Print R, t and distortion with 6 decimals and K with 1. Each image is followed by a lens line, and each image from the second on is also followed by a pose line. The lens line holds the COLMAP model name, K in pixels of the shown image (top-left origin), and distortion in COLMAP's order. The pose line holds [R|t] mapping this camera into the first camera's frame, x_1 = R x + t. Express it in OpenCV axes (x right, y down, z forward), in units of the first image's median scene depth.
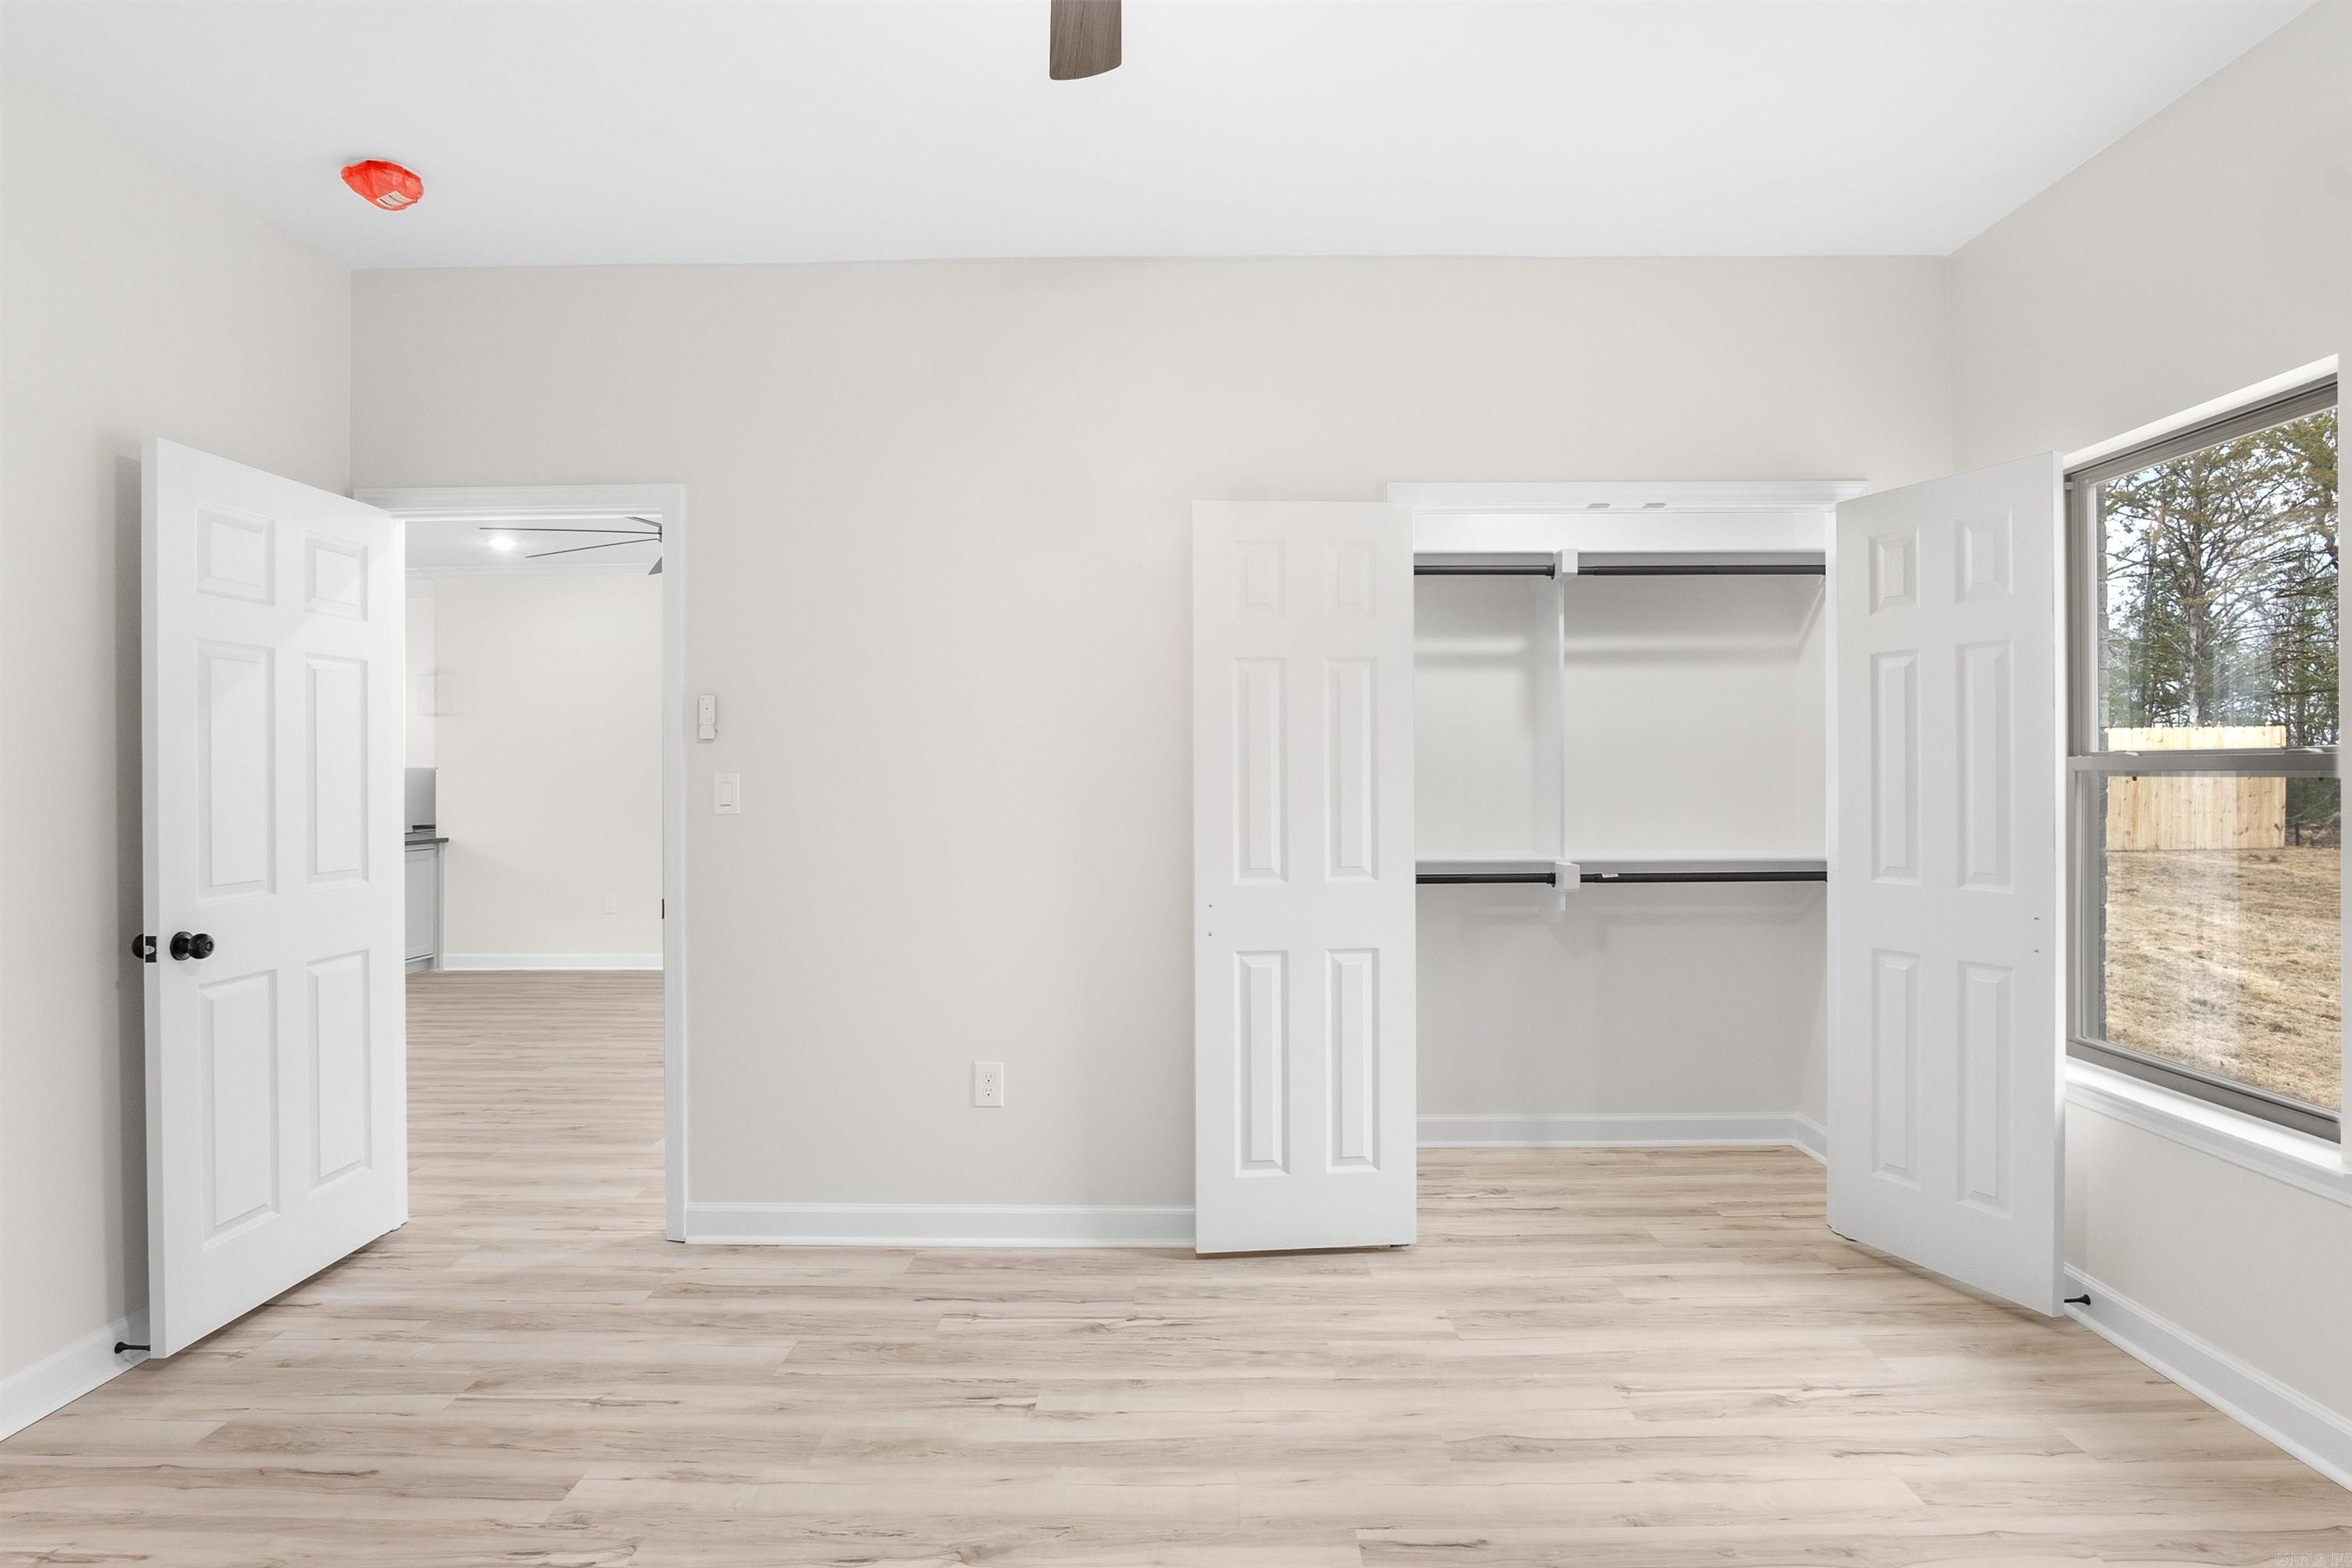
lens RADIAL K [[1278.7, 0, 1182.5], [0, 1278.7, 773.9], [0, 0, 1]] dist [-0.037847, 0.010729]
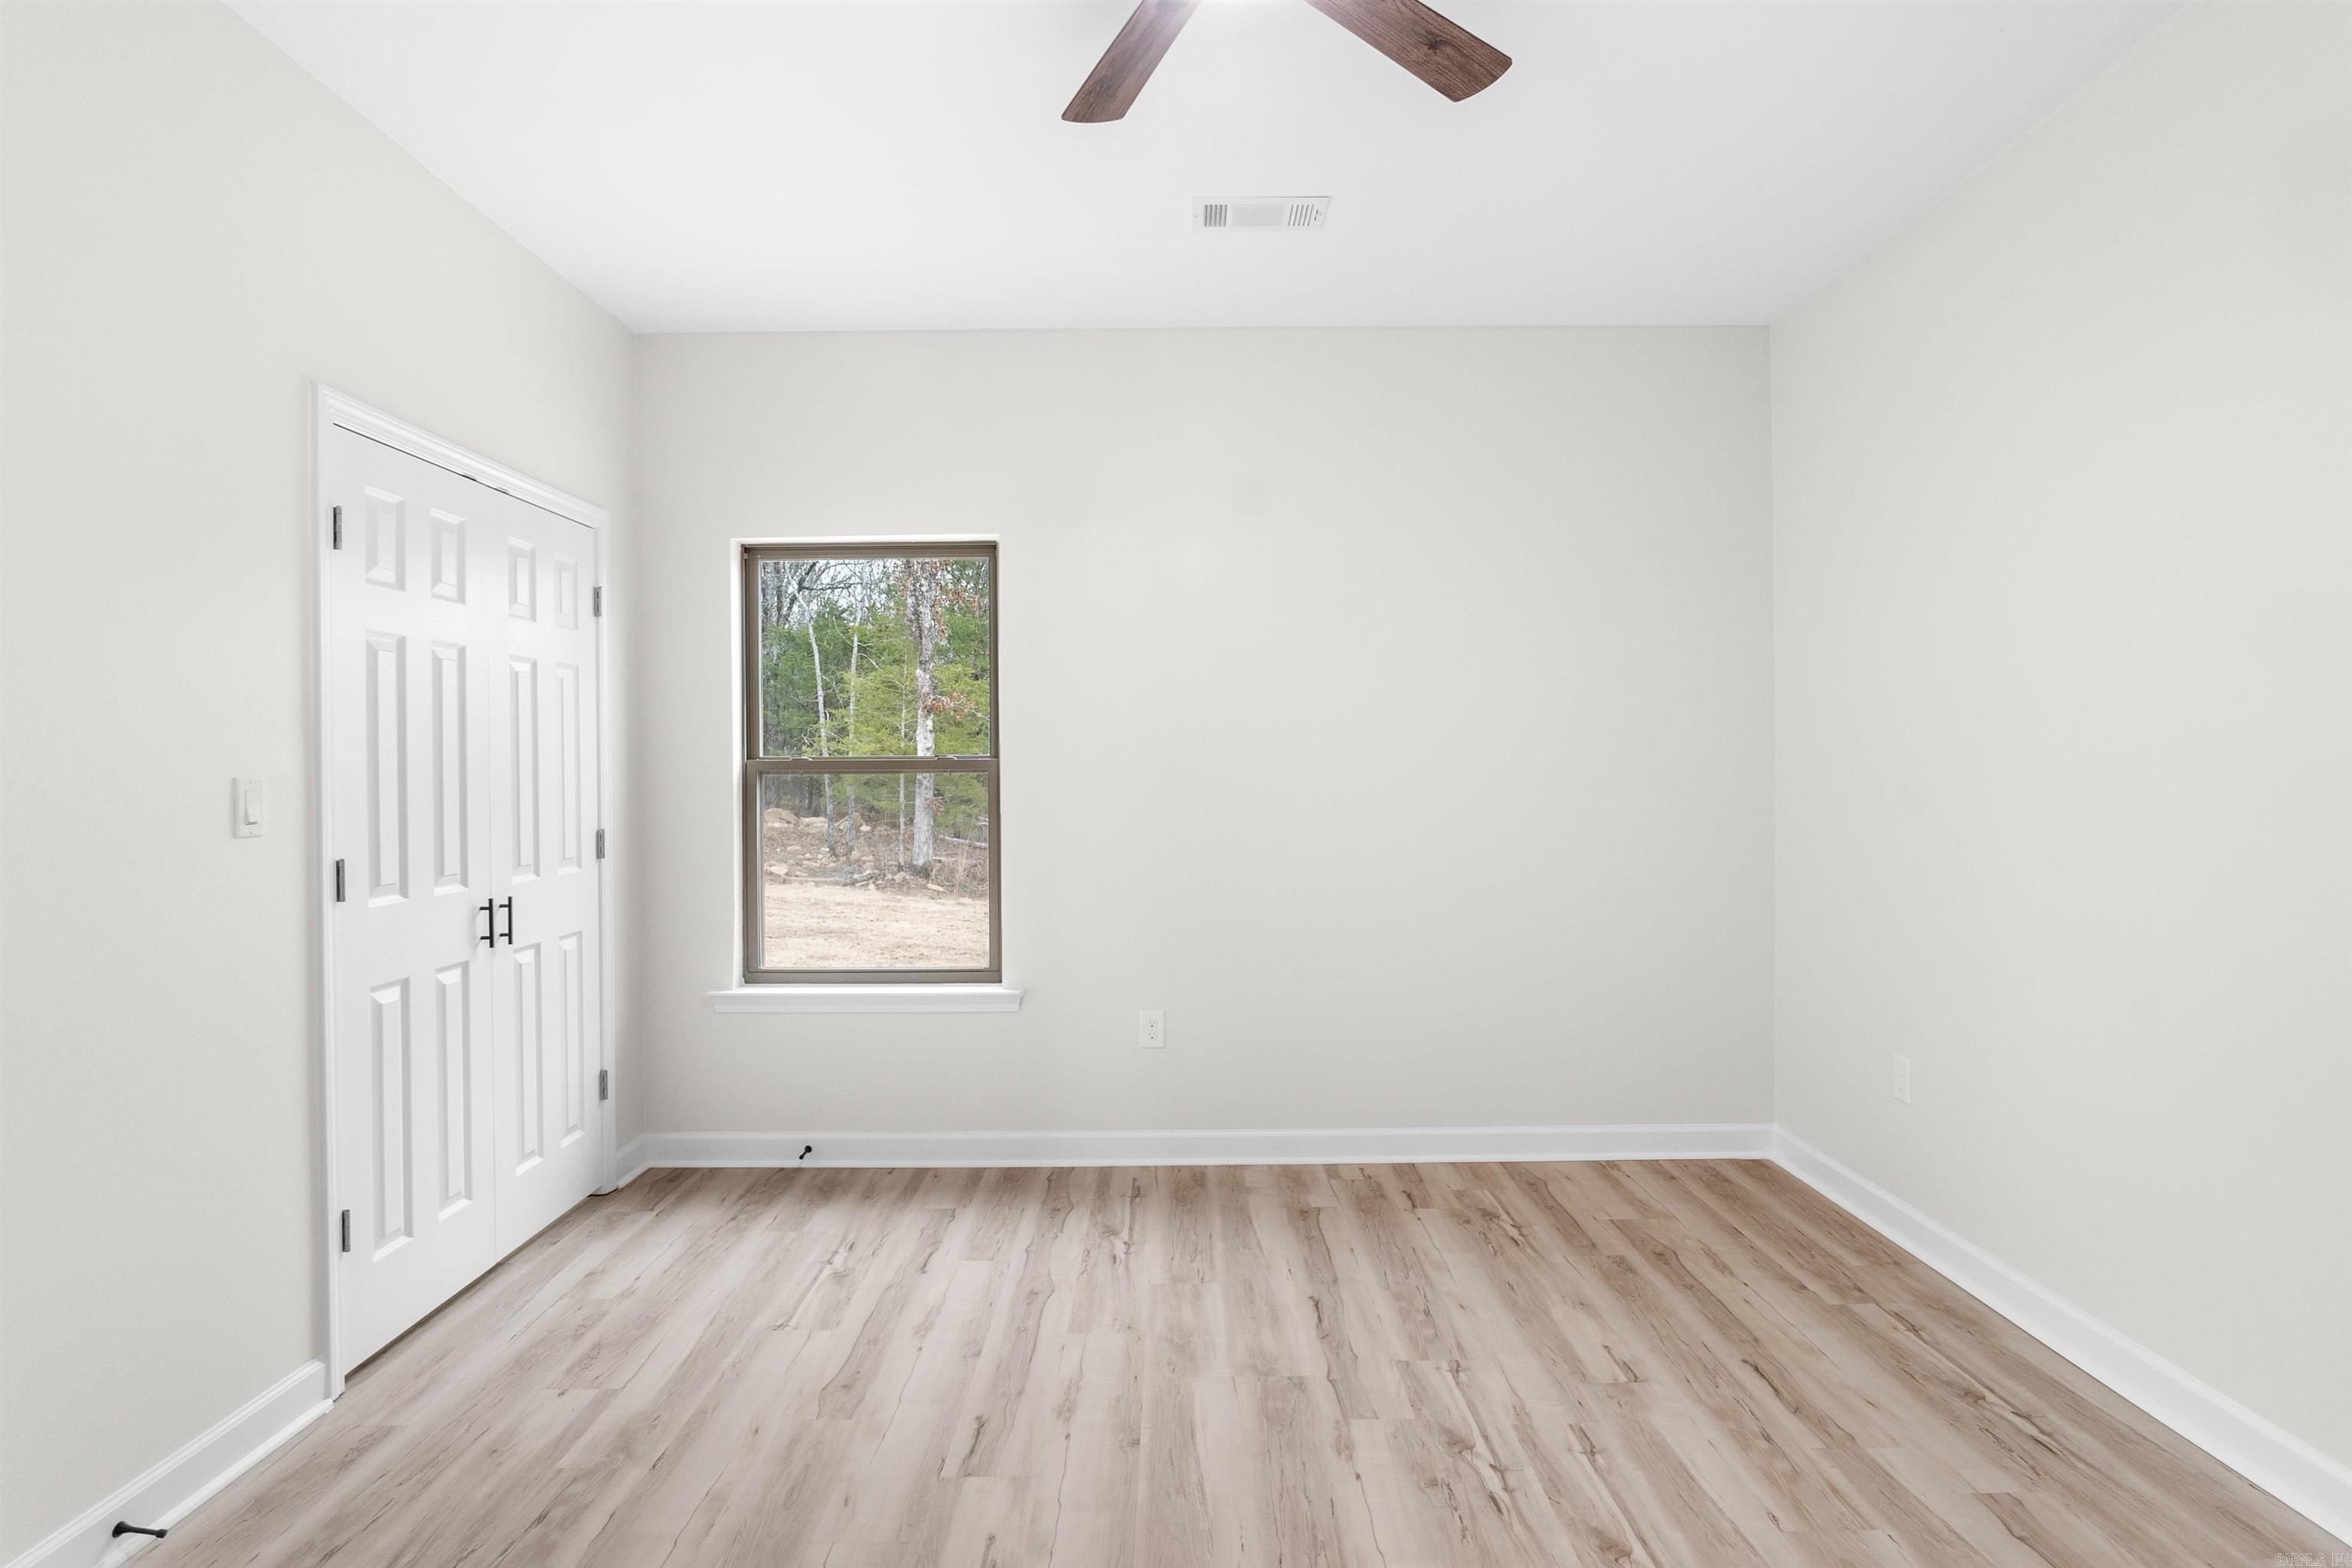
lens RADIAL K [[1278.7, 0, 1177.1], [0, 1278.7, 770.3], [0, 0, 1]] dist [-0.037847, 0.010729]
pose [[-0.020205, 0.003675, 0.999789, -0.749216], [0.012570, 0.999915, -0.003422, 0.009410], [-0.999717, 0.012498, -0.020250, 0.657461]]
